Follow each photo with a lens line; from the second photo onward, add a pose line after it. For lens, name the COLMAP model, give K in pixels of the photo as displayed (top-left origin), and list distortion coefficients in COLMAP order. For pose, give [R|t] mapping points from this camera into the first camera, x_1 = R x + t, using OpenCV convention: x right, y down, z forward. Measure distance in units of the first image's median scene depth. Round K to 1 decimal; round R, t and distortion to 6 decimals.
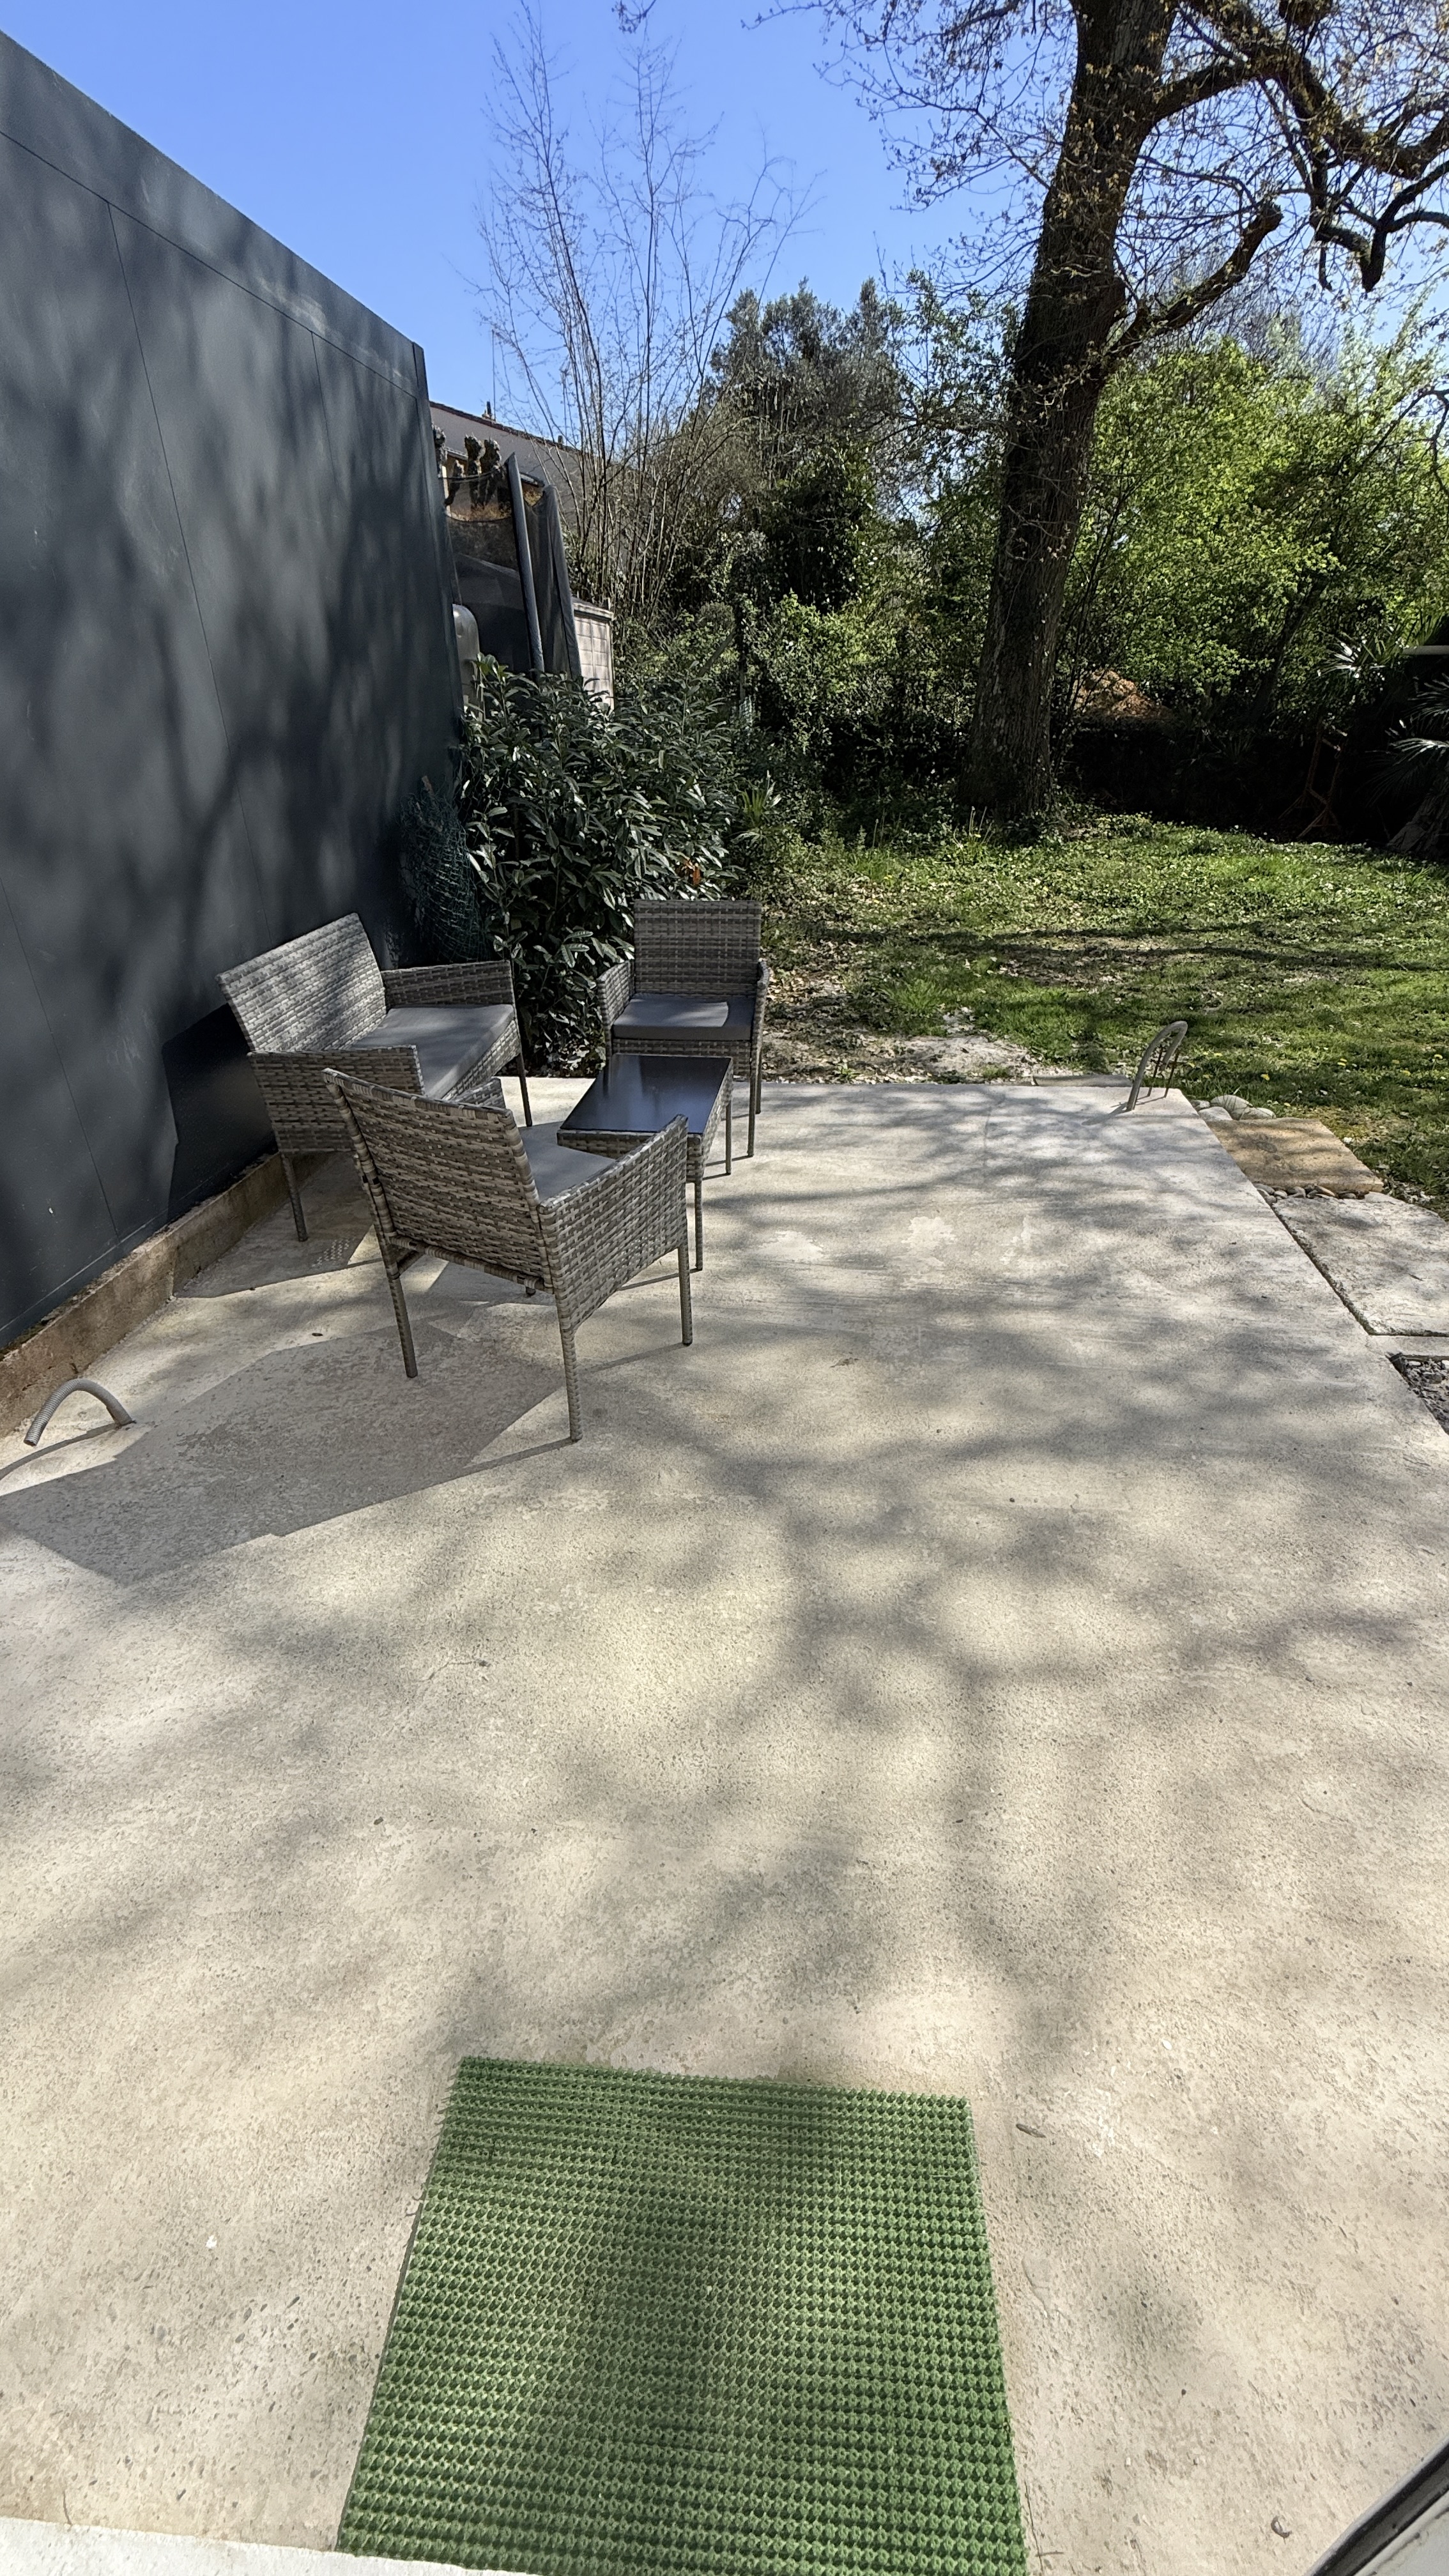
lens RADIAL K [[1040.0, 0, 714.4], [0, 1040.0, 1287.7], [0, 0, 1]] dist [0.005612, -0.001256]
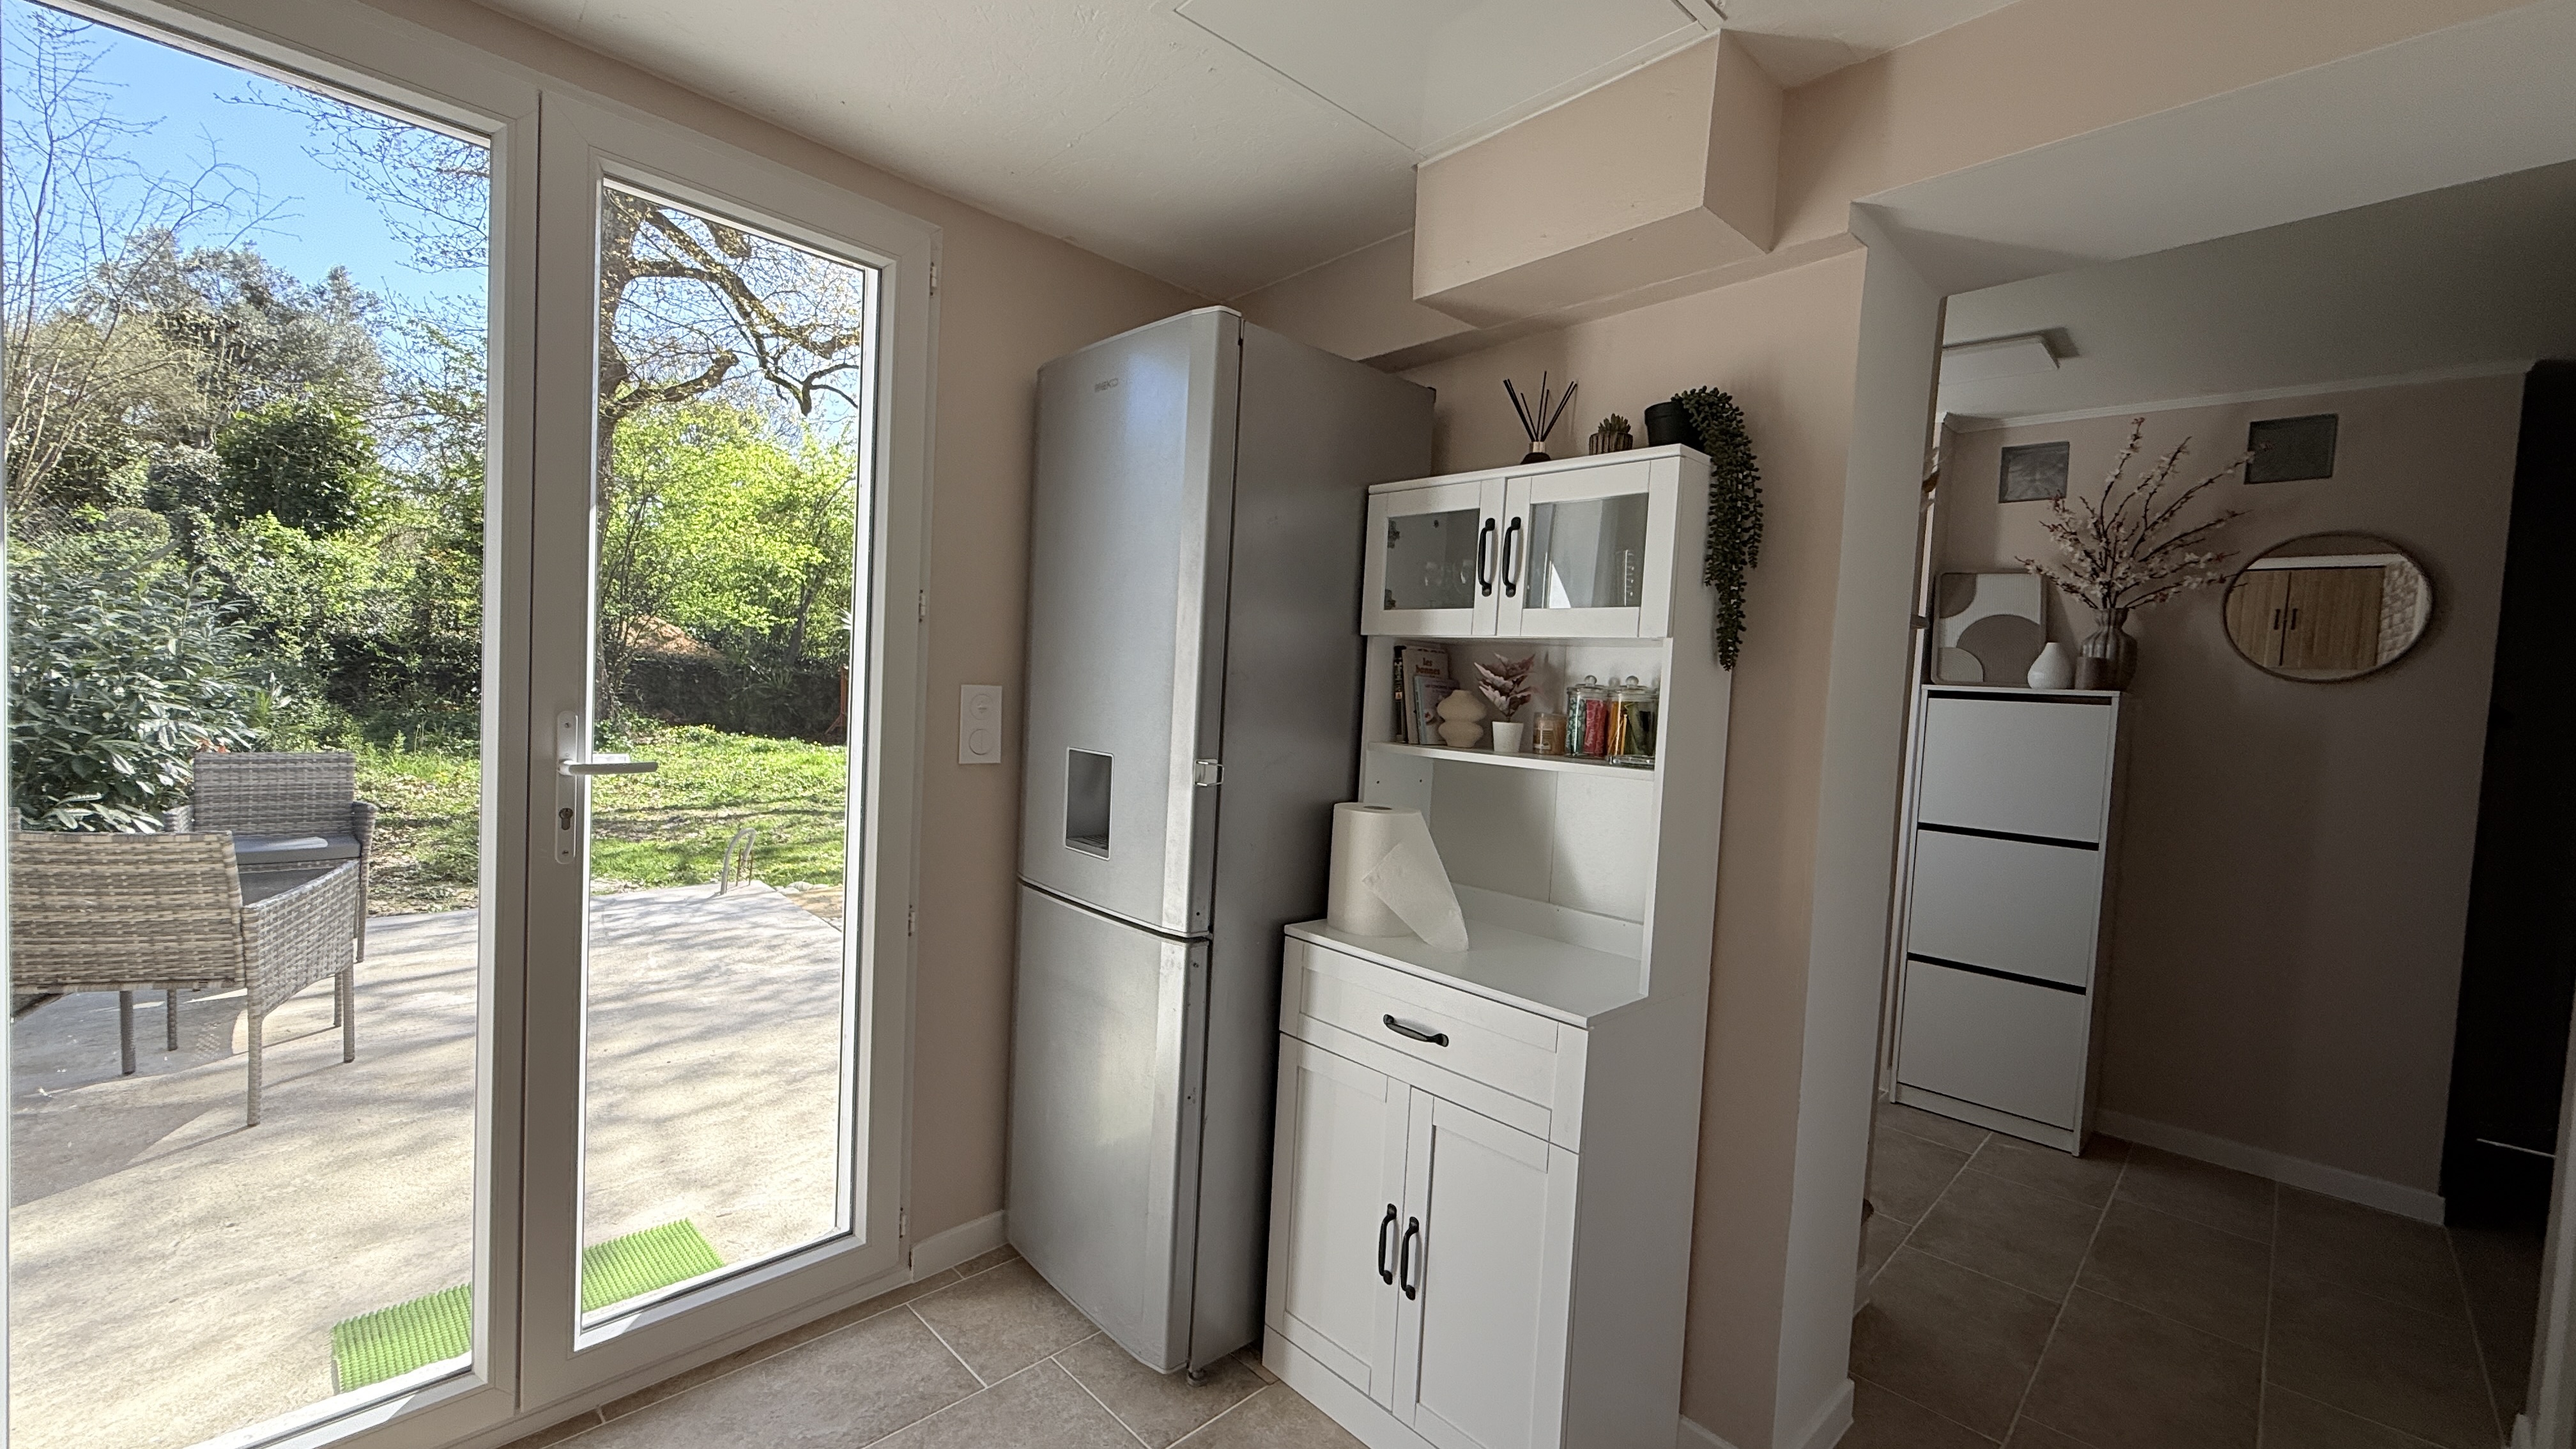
lens RADIAL K [[1040.0, 0, 1282.7], [0, 1040.0, 722.1], [0, 0, 1]] dist [0.005612, -0.001256]
pose [[0.652708, 0.010499, 0.757537, -0.079301], [0.319163, 0.903035, -0.287512, 0.128632], [-0.687101, 0.429439, 0.586067, -0.198840]]
